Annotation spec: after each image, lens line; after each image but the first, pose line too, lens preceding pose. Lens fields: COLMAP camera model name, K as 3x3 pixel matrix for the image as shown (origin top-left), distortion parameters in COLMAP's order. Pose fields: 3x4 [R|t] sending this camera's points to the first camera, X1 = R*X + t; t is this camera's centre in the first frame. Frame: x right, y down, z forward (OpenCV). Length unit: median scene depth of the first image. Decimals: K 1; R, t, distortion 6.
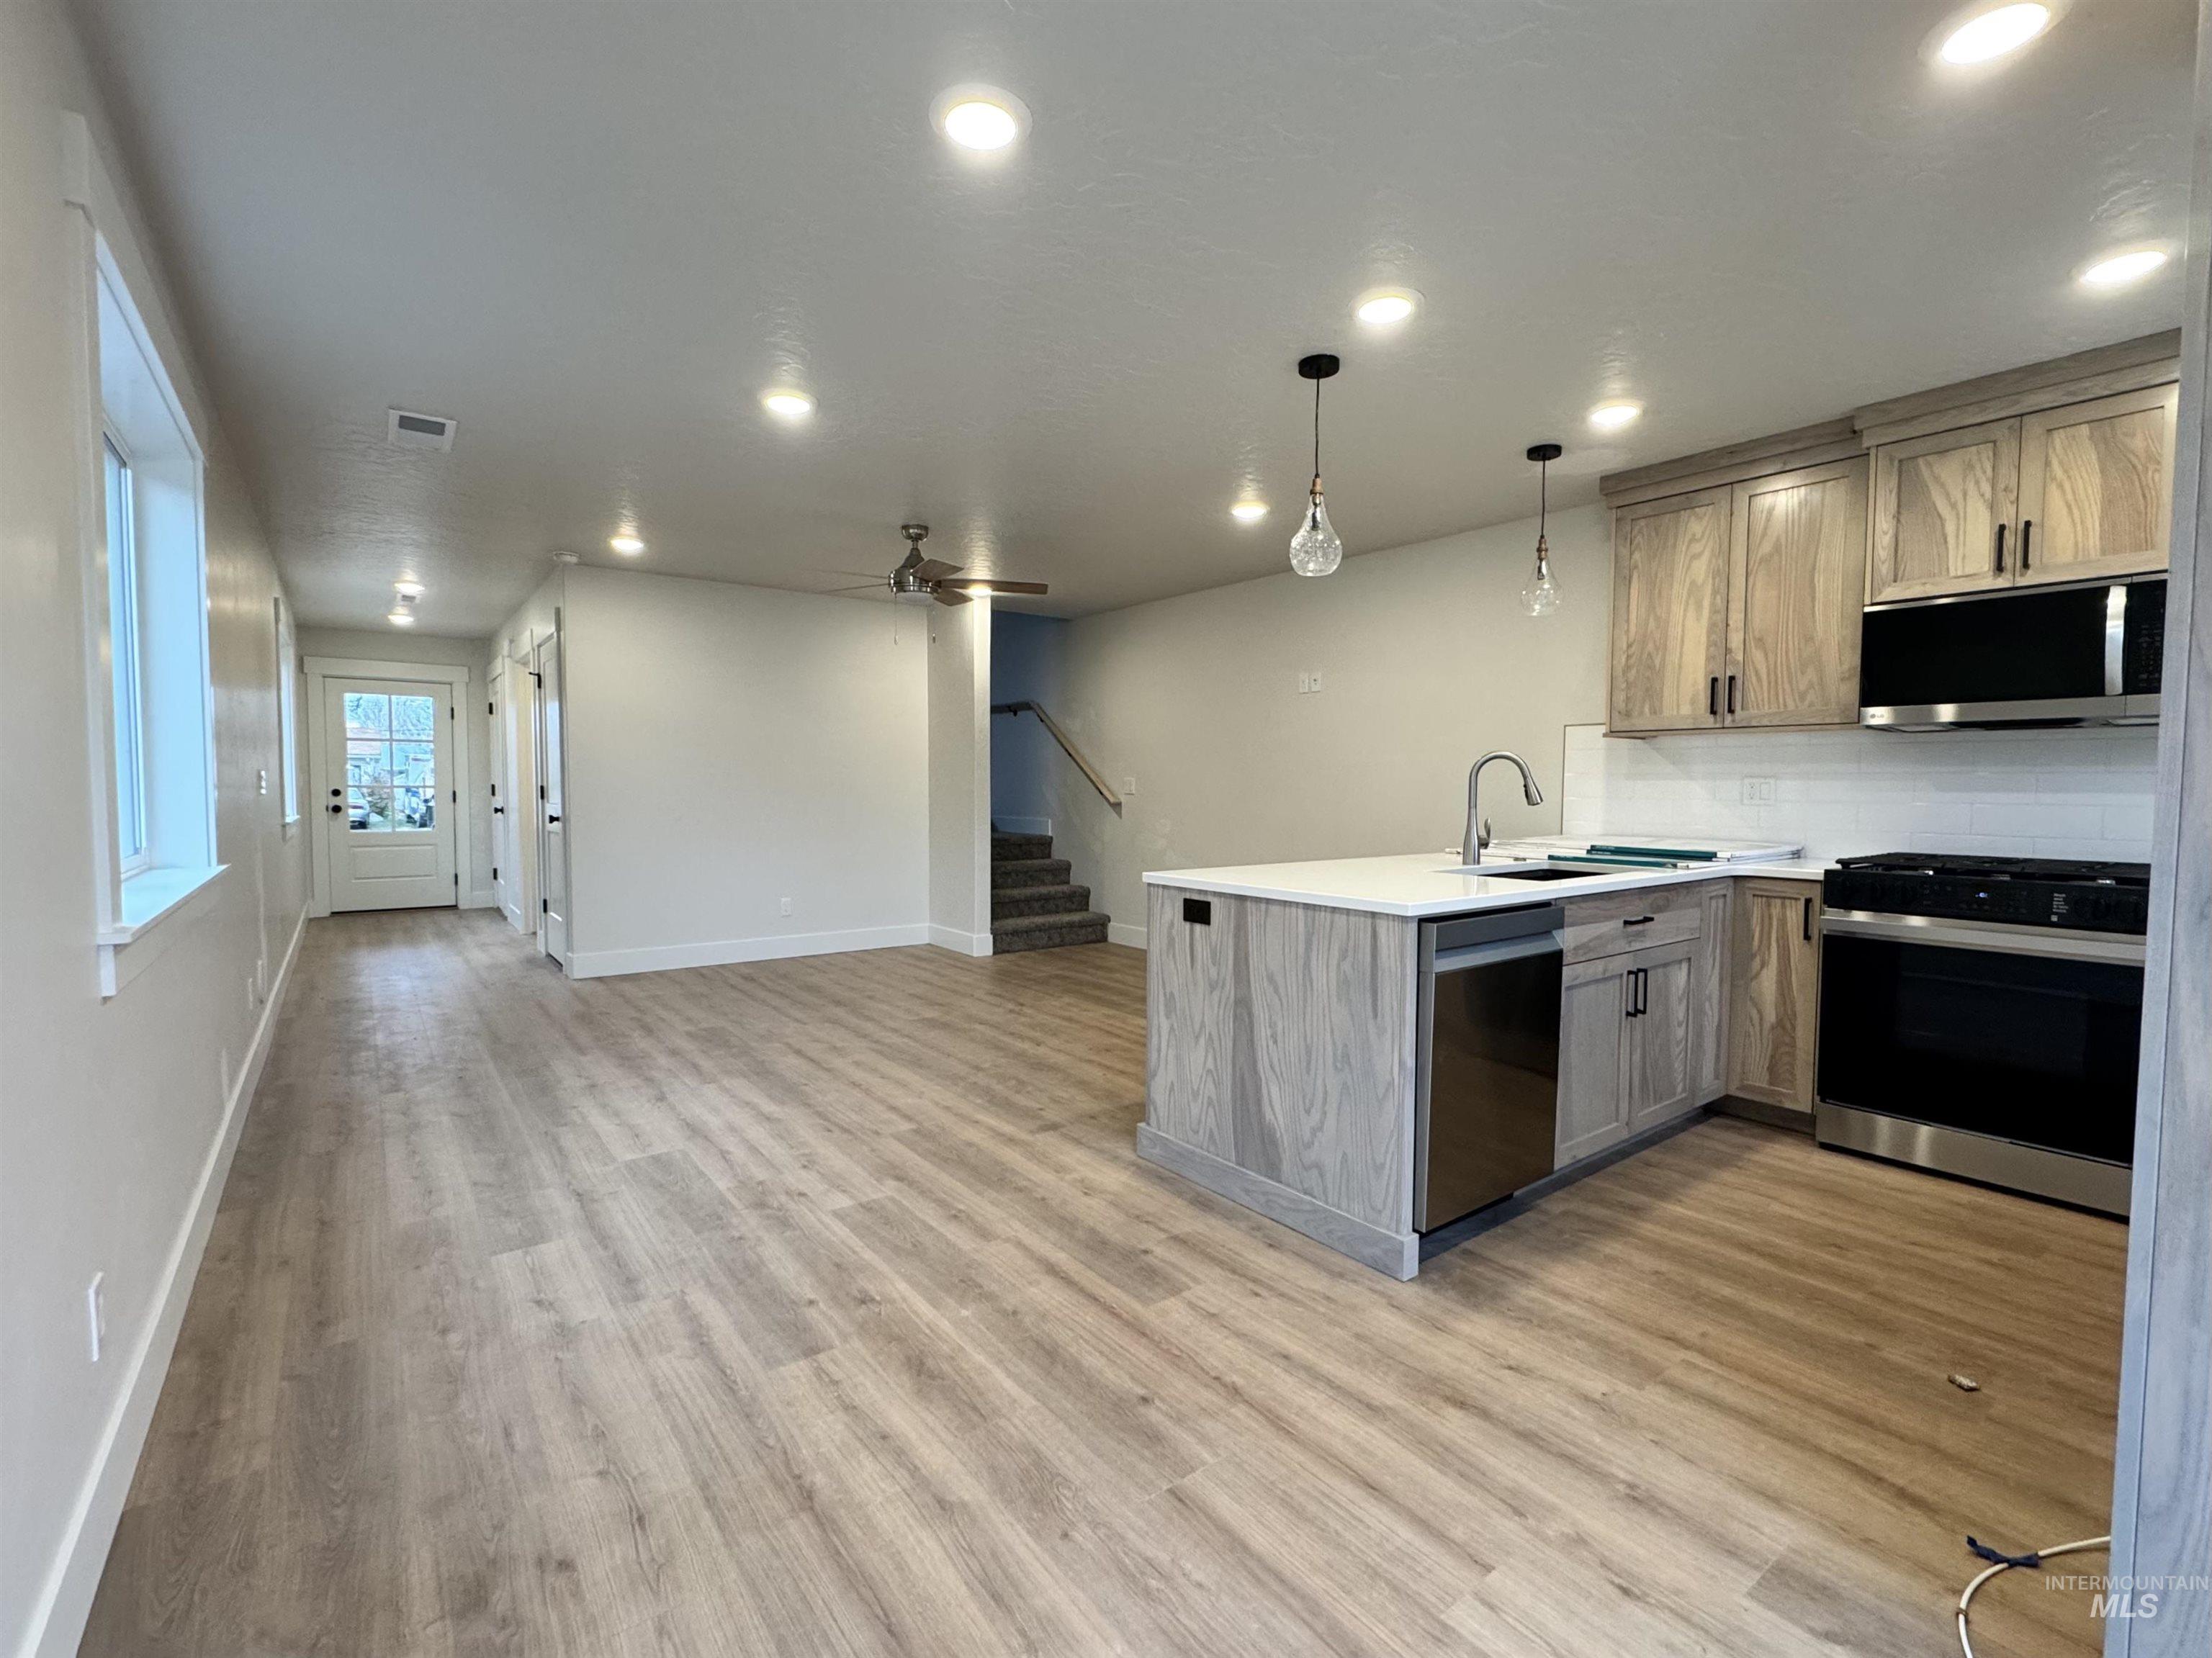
lens RADIAL K [[1010.4, 0, 1098.4], [0, 1010.4, 824.2], [0, 0, 1]] dist [0.001781, 0.000161]
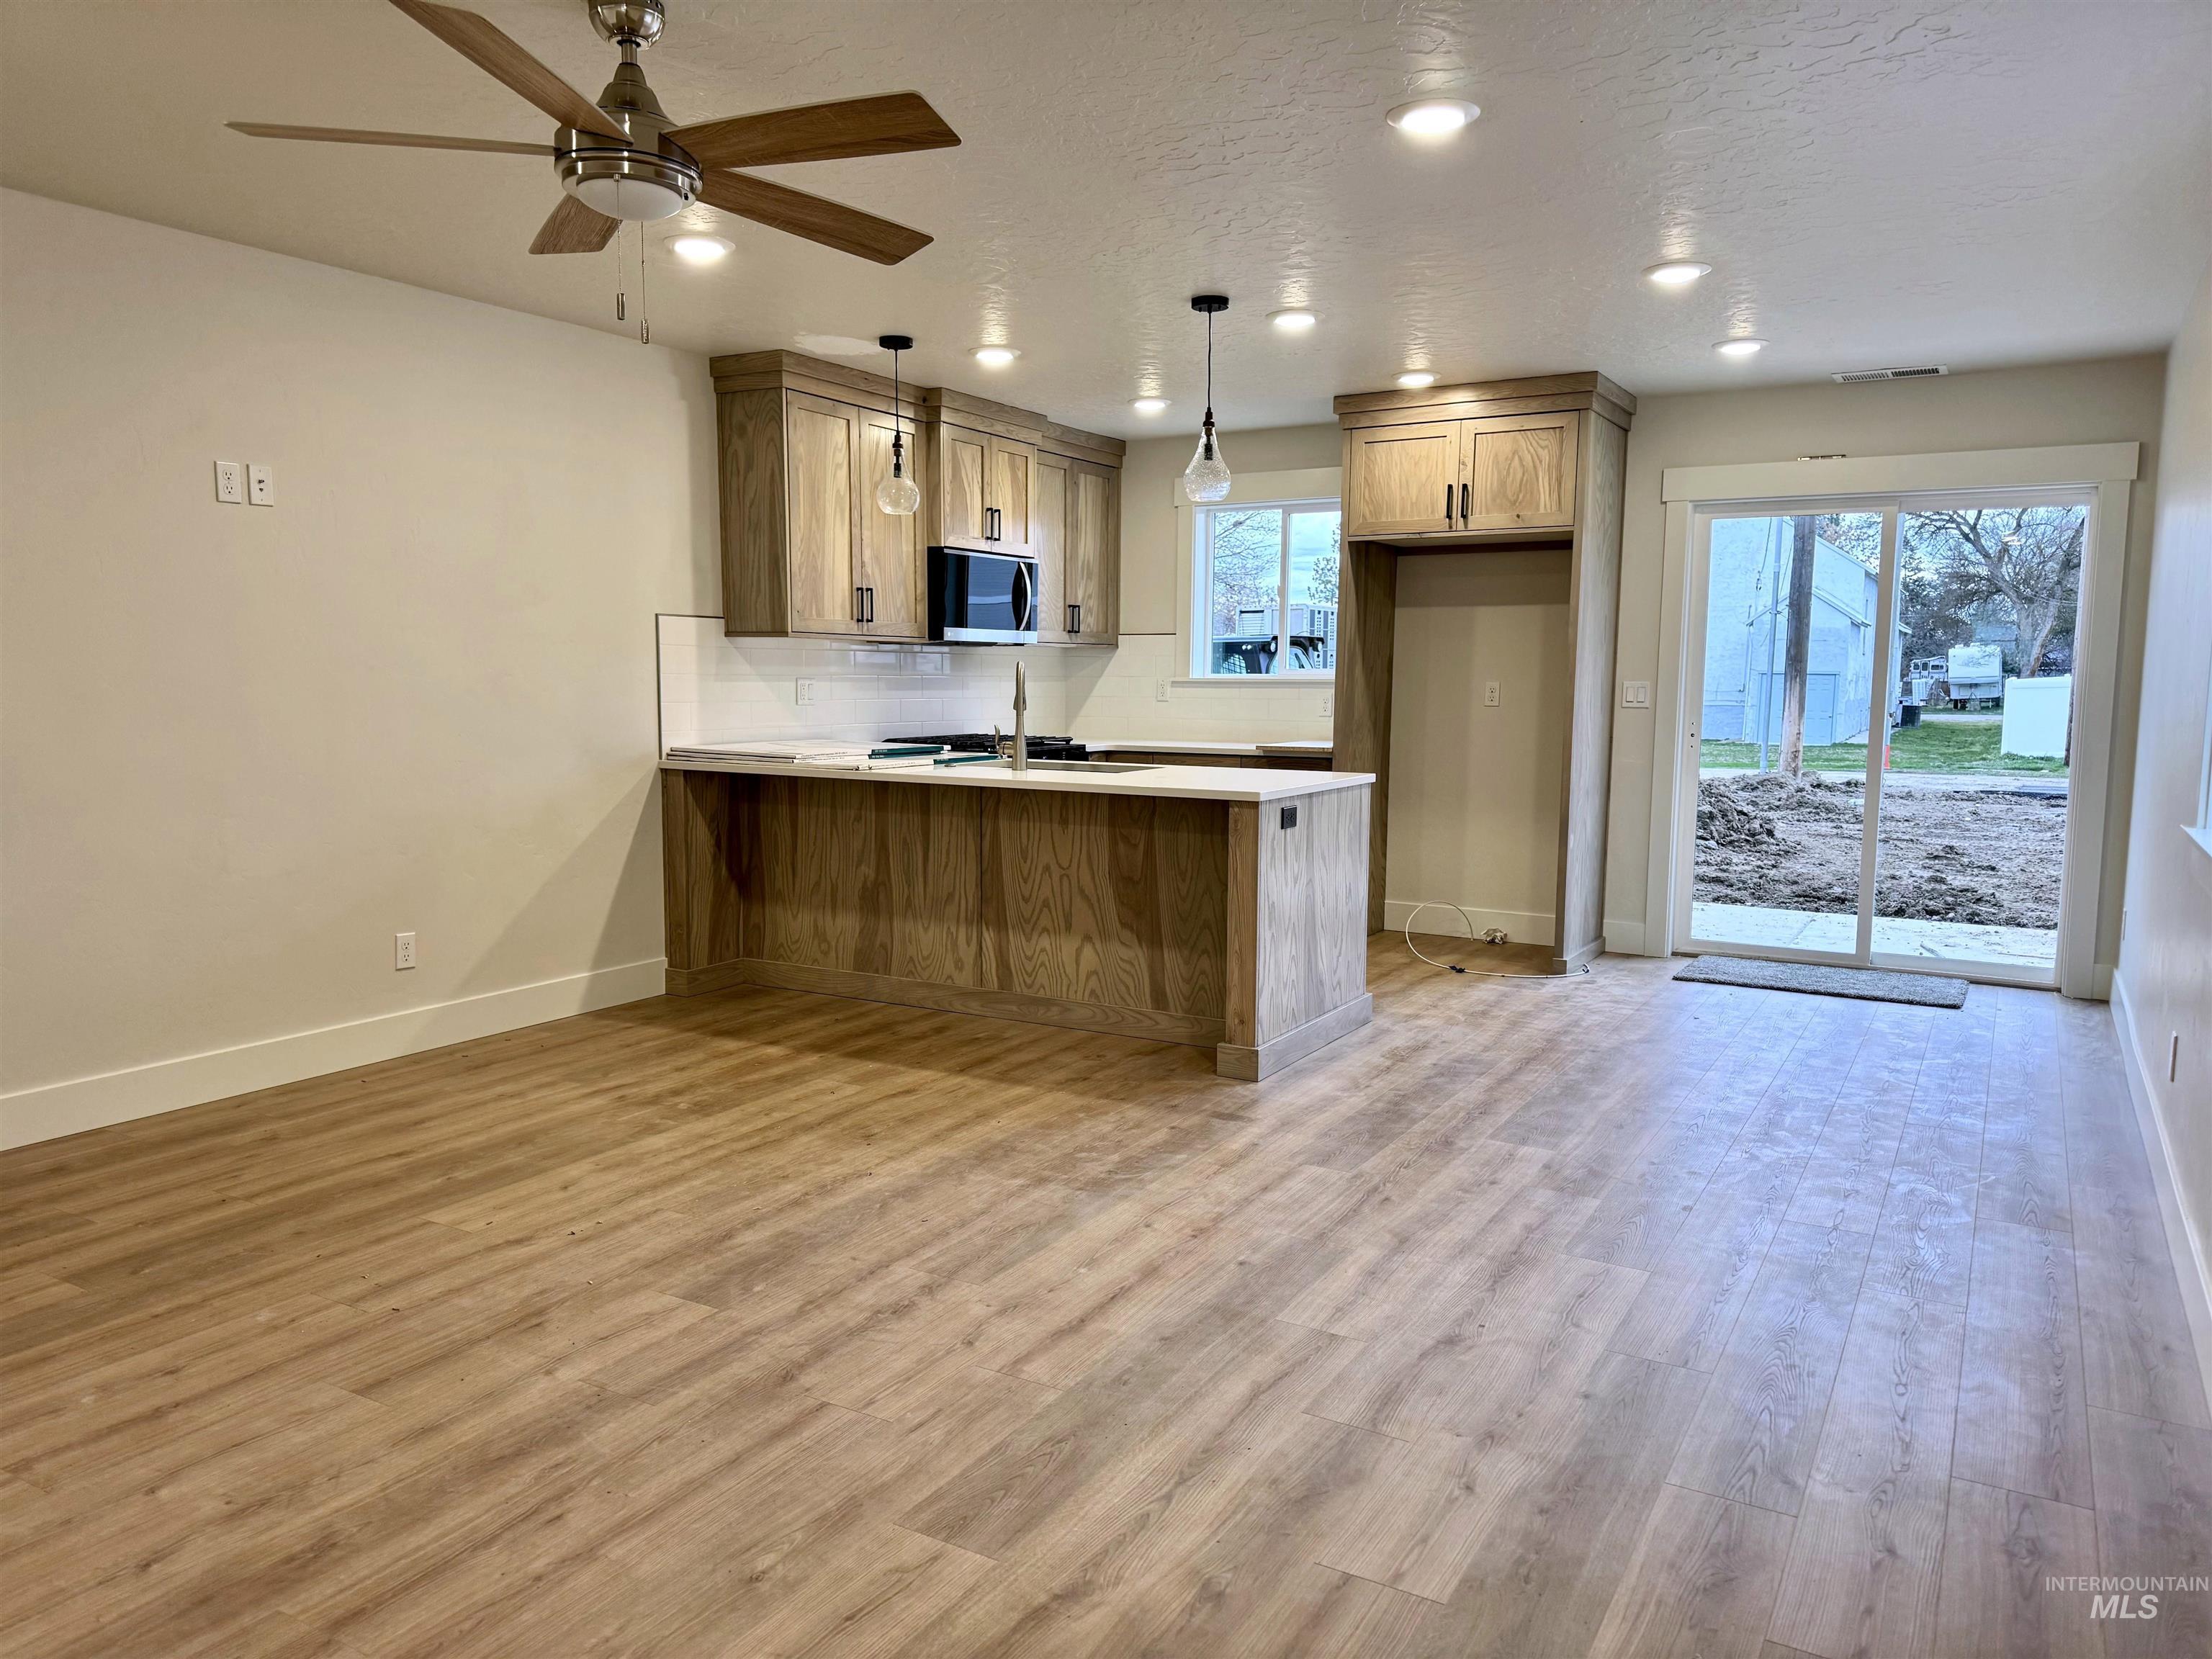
lens RADIAL K [[1523.8, 0, 1098.7], [0, 1523.8, 836.6], [0, 0, 1]] dist [0.067720, -0.000767]
pose [[-0.380354, -0.110811, 0.918179, -1.020037], [0.034310, 0.990422, 0.133743, -0.090250], [-0.924204, 0.082373, -0.372909, 1.386910]]
